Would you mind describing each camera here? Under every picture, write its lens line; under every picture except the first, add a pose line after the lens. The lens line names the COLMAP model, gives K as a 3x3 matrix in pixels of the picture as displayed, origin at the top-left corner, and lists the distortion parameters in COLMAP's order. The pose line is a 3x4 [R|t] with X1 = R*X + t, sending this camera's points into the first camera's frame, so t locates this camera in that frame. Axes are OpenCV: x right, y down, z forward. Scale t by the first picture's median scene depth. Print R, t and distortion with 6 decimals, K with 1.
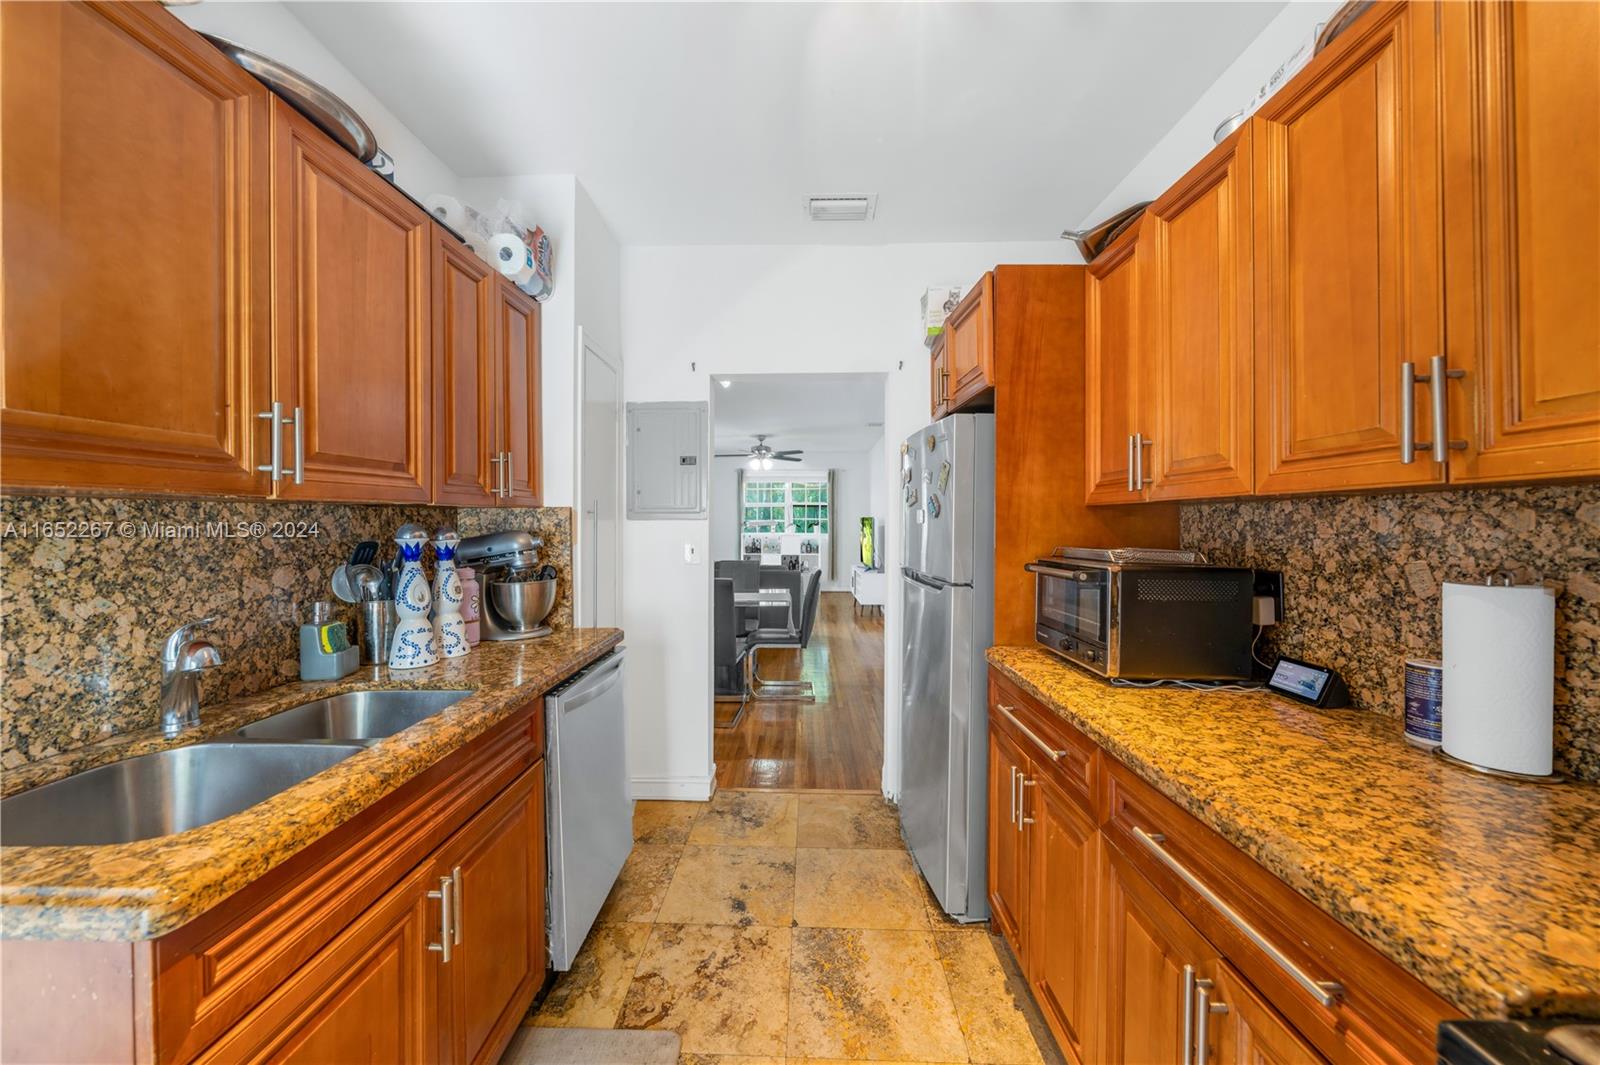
lens RADIAL K [[571.8, 0, 802.8], [0, 571.8, 522.4], [0, 0, 1]] dist [-0.003540, -0.000132]
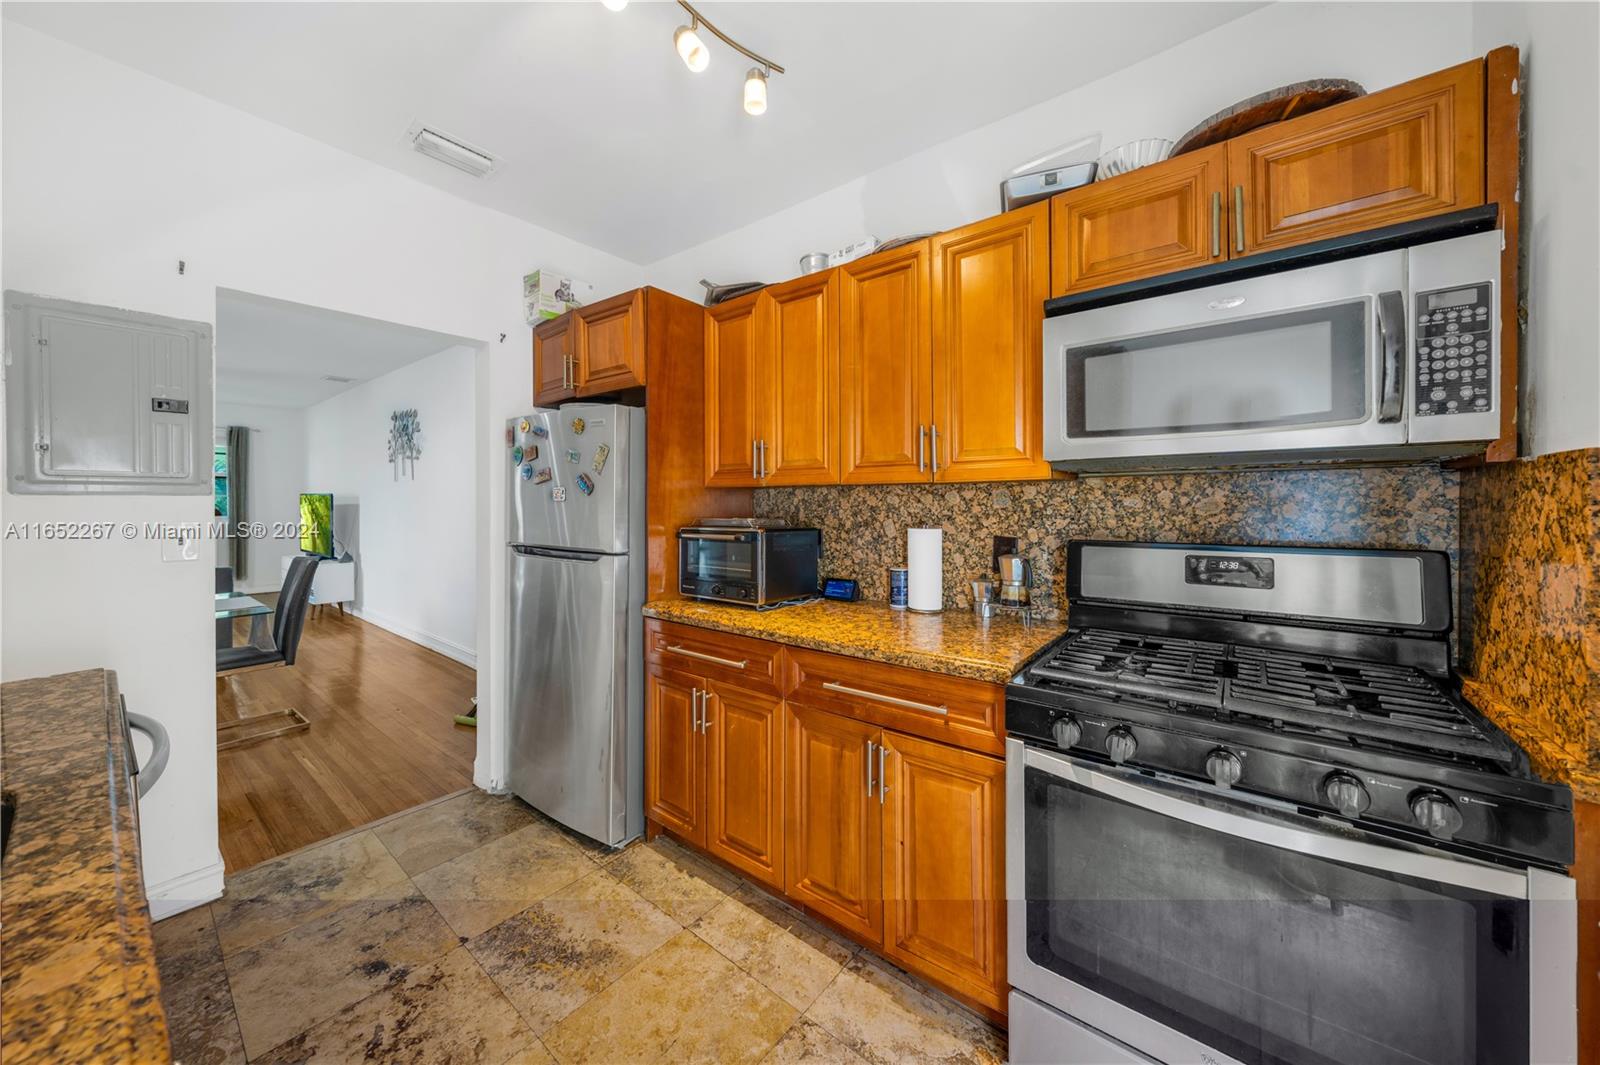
lens RADIAL K [[546.5, 0, 796.8], [0, 546.5, 503.8], [0, 0, 1]] dist [0.000086, 0.000115]
pose [[0.613436, -0.002241, 0.789741, -0.487004], [-0.000568, 0.999994, 0.003279, 0.005635], [-0.789744, -0.002460, 0.613431, 0.061660]]
